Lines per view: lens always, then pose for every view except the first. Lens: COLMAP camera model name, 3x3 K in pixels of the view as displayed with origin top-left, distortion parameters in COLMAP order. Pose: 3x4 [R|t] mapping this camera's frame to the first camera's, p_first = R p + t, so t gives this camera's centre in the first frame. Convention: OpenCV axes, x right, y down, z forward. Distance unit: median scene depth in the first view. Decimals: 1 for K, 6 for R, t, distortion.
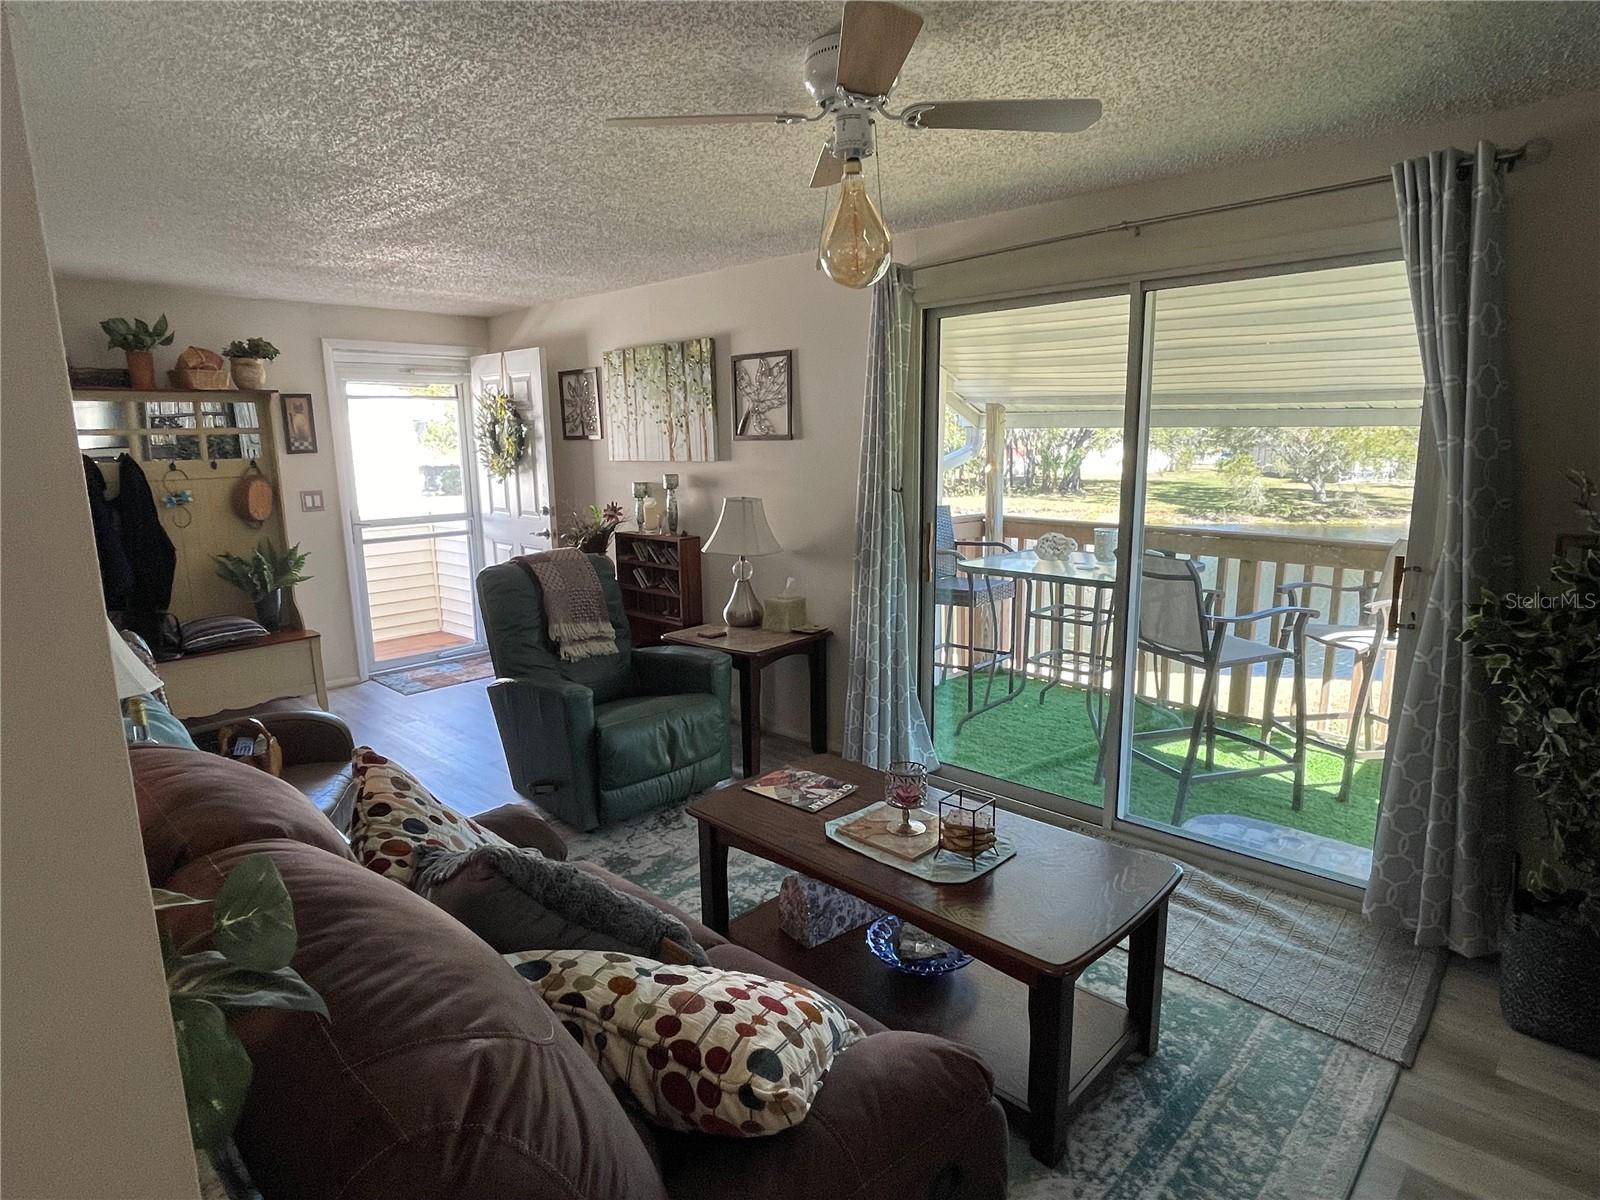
lens RADIAL K [[896.4, 0, 793.8], [0, 896.4, 615.8], [0, 0, 1]] dist [-0.004075, -0.001764]
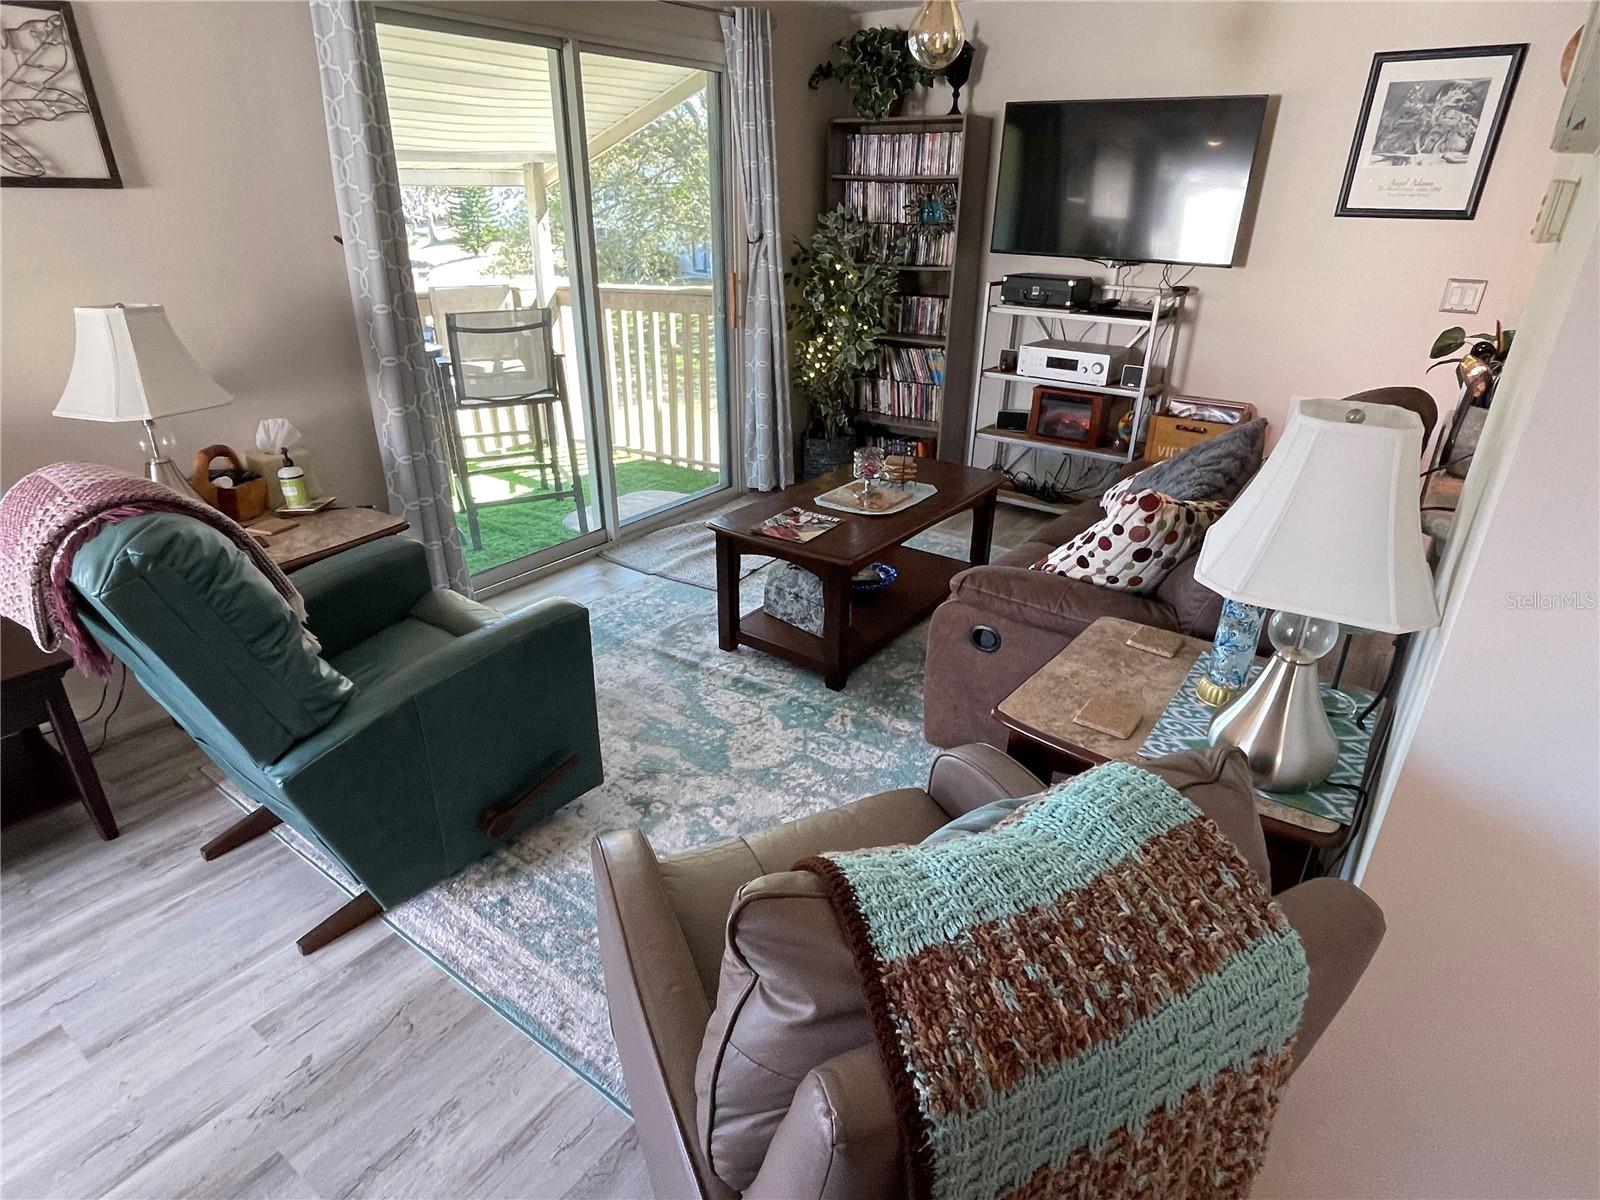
lens RADIAL K [[896.4, 0, 793.8], [0, 896.4, 615.8], [0, 0, 1]] dist [-0.004075, -0.001764]
pose [[-0.133039, -0.416857, 0.899184, -0.926624], [0.175586, 0.882984, 0.435326, -0.178616], [-0.975433, 0.215799, -0.044277, 0.929633]]
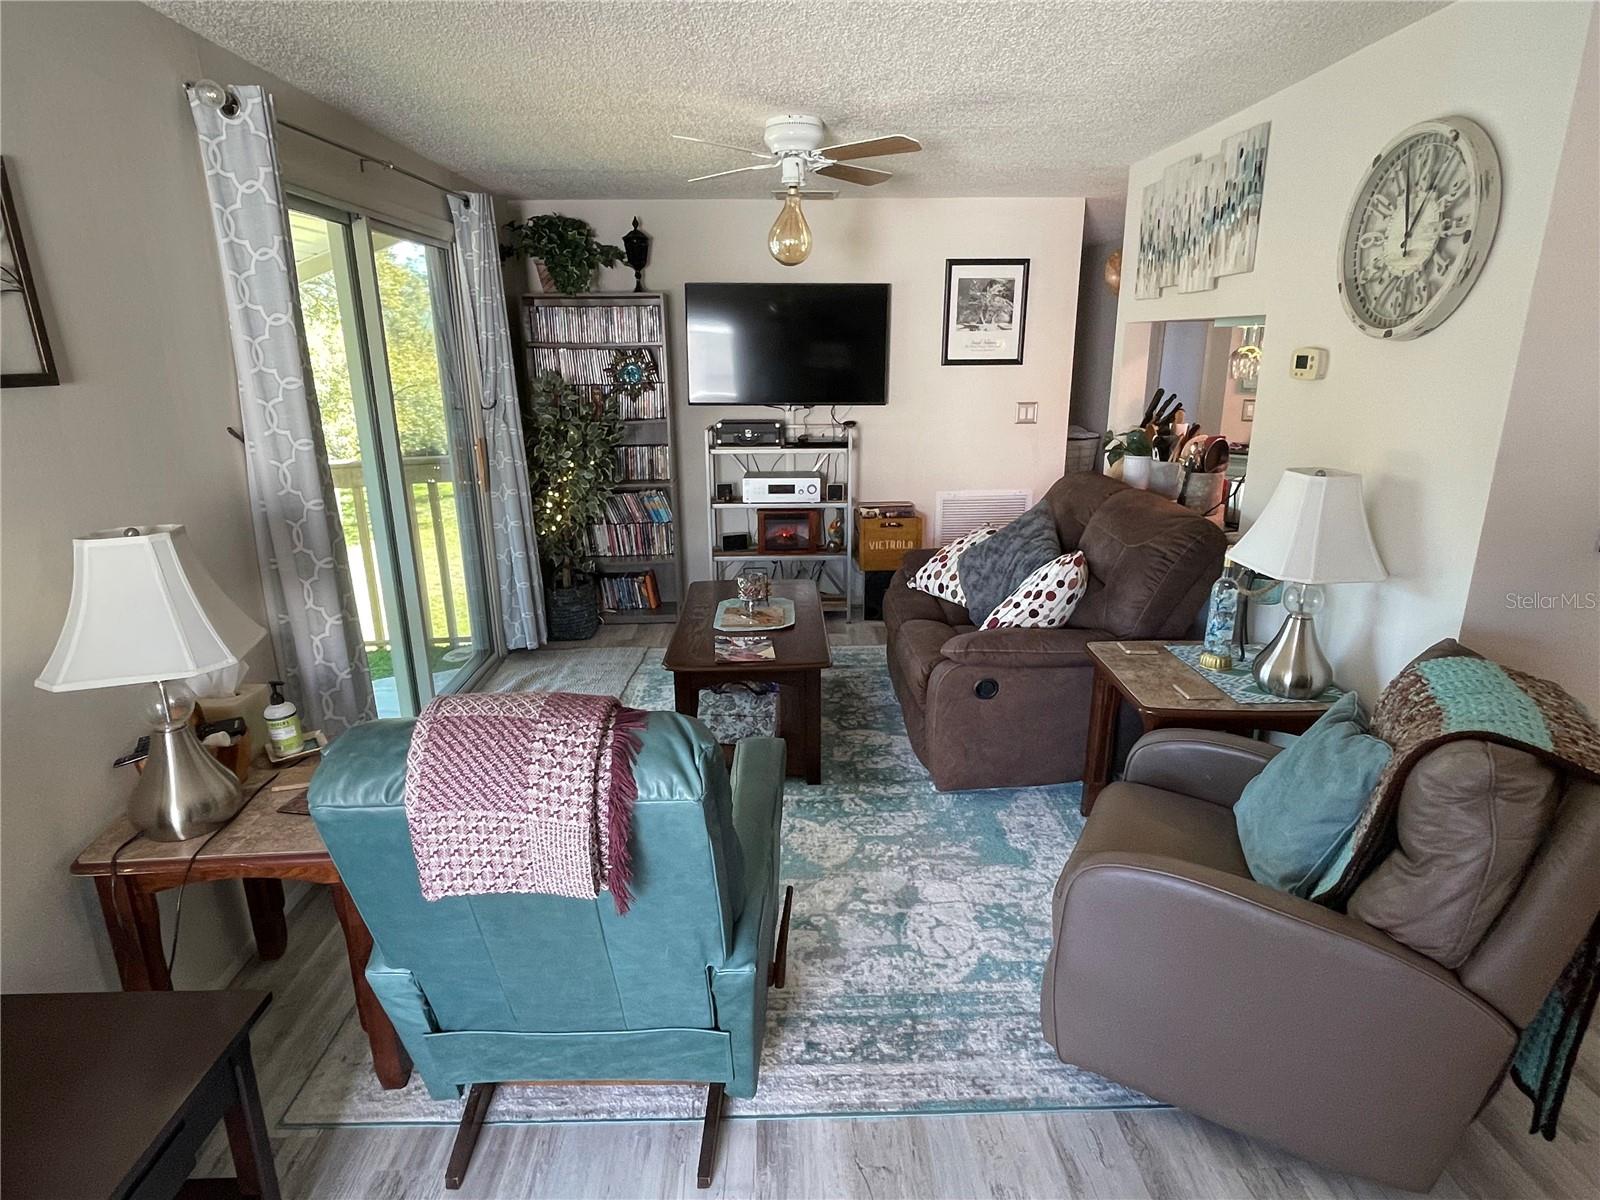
lens RADIAL K [[896.9, 0, 802.0], [0, 896.9, 611.1], [0, 0, 1]] dist [0.022753, -0.033785]
pose [[-0.712497, -0.183943, 0.677136, -0.770063], [0.145428, 0.905362, 0.398962, -0.299279], [-0.686439, 0.382733, -0.618318, 1.465469]]
